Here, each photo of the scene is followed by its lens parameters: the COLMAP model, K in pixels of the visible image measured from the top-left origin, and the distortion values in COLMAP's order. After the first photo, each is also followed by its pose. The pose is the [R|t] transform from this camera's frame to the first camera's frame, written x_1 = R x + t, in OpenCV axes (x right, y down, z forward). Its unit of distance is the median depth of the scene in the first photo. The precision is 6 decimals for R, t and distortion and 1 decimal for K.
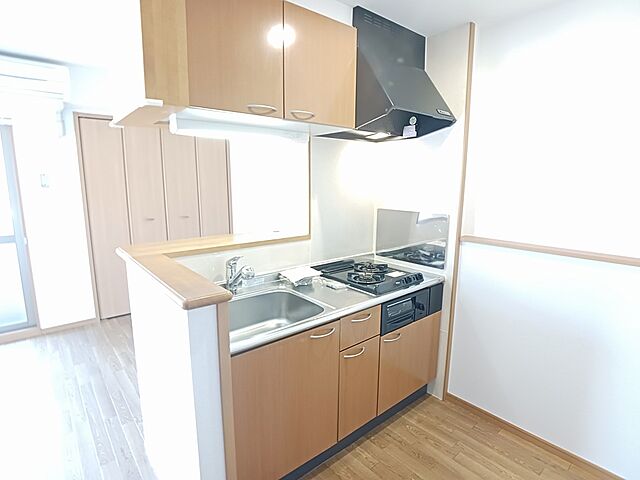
lens RADIAL K [[346.2, 0, 318.1], [0, 346.2, 238.2], [0, 0, 1]] dist [-0.008472, 0.000027]
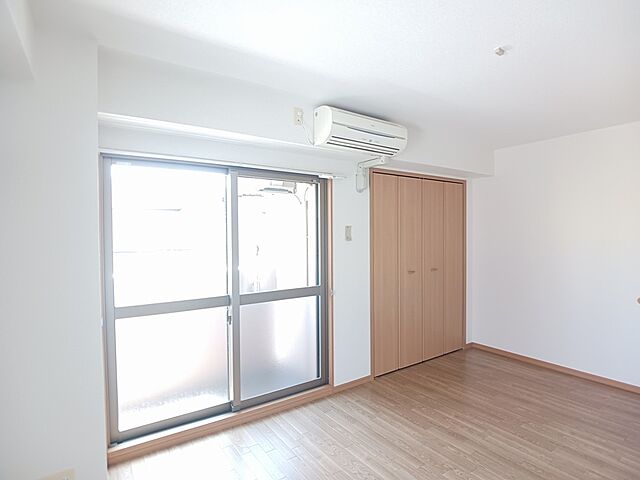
lens RADIAL K [[346.2, 0, 318.9], [0, 346.2, 241.7], [0, 0, 1]] dist [-0.008472, 0.000027]
pose [[0.997052, -0.014439, -0.075358, -0.769827], [0.003339, 0.989368, -0.145397, 0.004103], [0.076656, 0.144716, 0.986499, -0.006188]]
